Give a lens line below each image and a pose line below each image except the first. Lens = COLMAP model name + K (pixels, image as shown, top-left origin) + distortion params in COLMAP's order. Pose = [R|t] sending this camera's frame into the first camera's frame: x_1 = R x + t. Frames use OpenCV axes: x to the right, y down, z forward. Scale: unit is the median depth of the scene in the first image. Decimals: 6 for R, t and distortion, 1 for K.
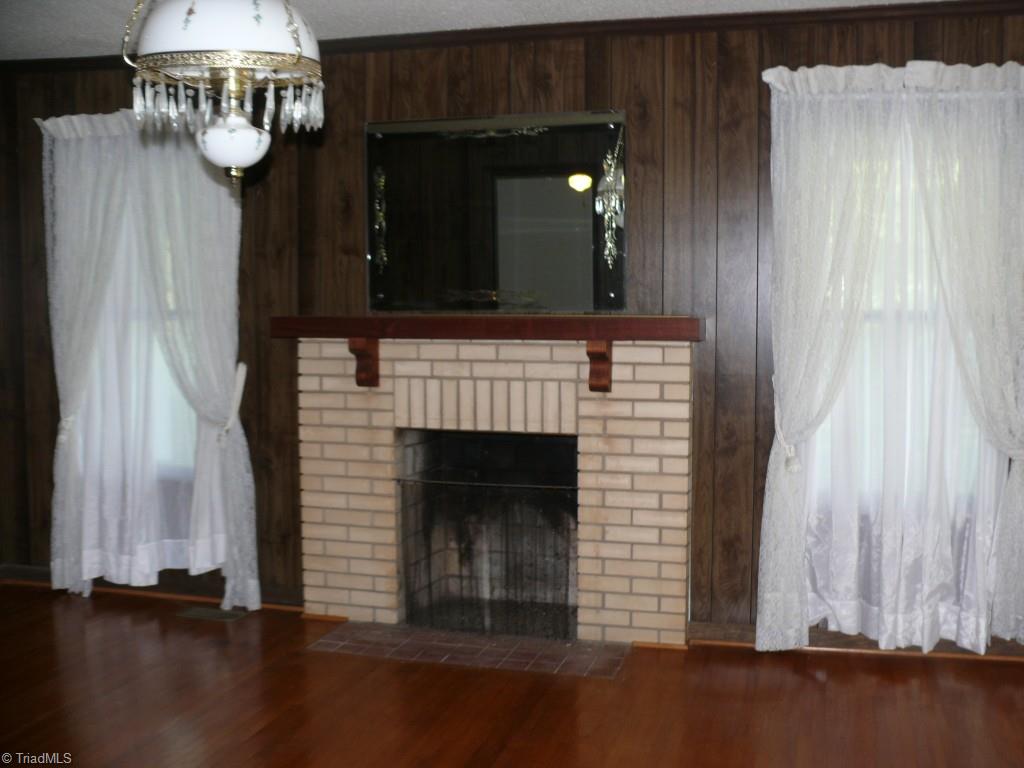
lens RADIAL K [[1122.4, 0, 574.6], [0, 1122.4, 379.7], [0, 0, 1]] dist [-0.128149, 0.000000]
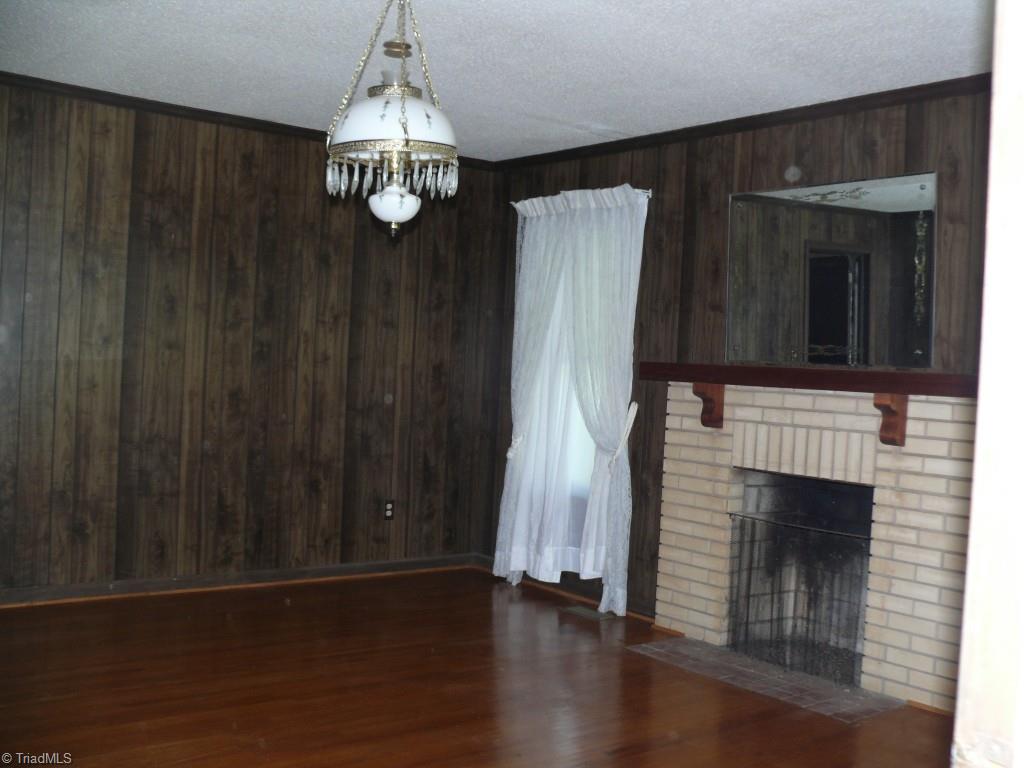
lens RADIAL K [[1128.2, 0, 555.0], [0, 1128.2, 376.5], [0, 0, 1]] dist [-0.128473, 0.000000]
pose [[0.788244, 0.041820, -0.613940, 0.391361], [-0.093646, 0.994220, -0.052509, 0.030158], [0.608196, 0.098883, 0.787604, 0.010379]]
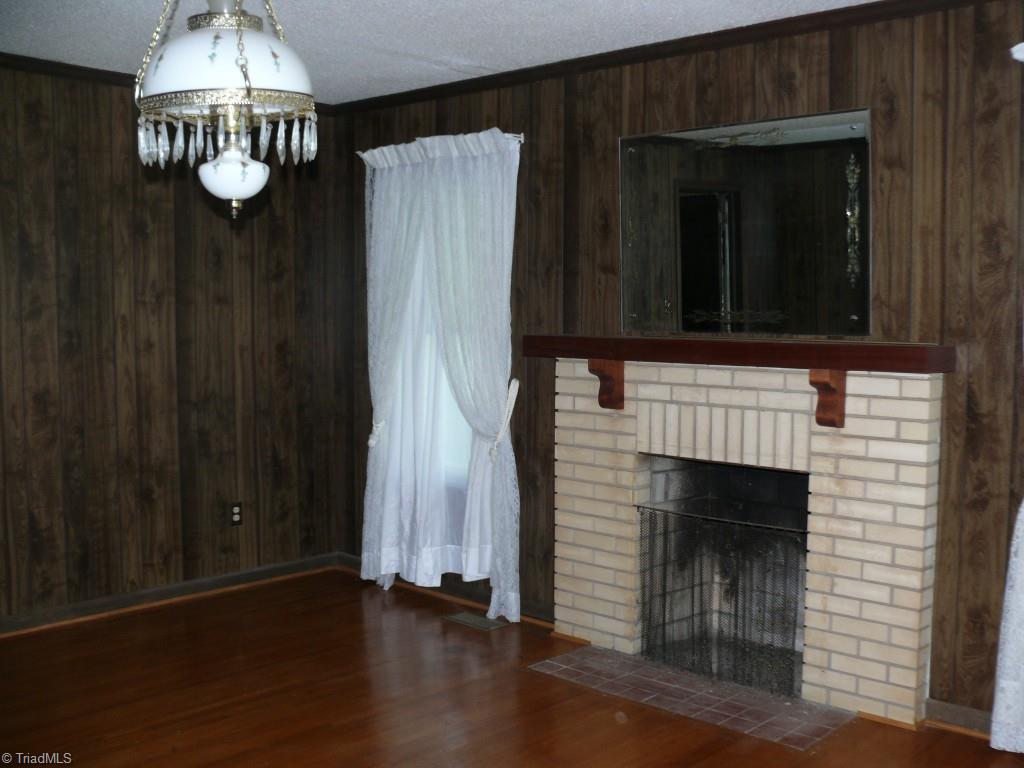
lens RADIAL K [[1122.4, 0, 560.1], [0, 1122.4, 388.7], [0, 0, 1]] dist [-0.128149, 0.000000]
pose [[0.875776, 0.036877, -0.481308, 0.253358], [-0.037851, 0.999254, 0.007689, -0.017381], [0.481232, 0.011484, 0.876518, 0.121083]]
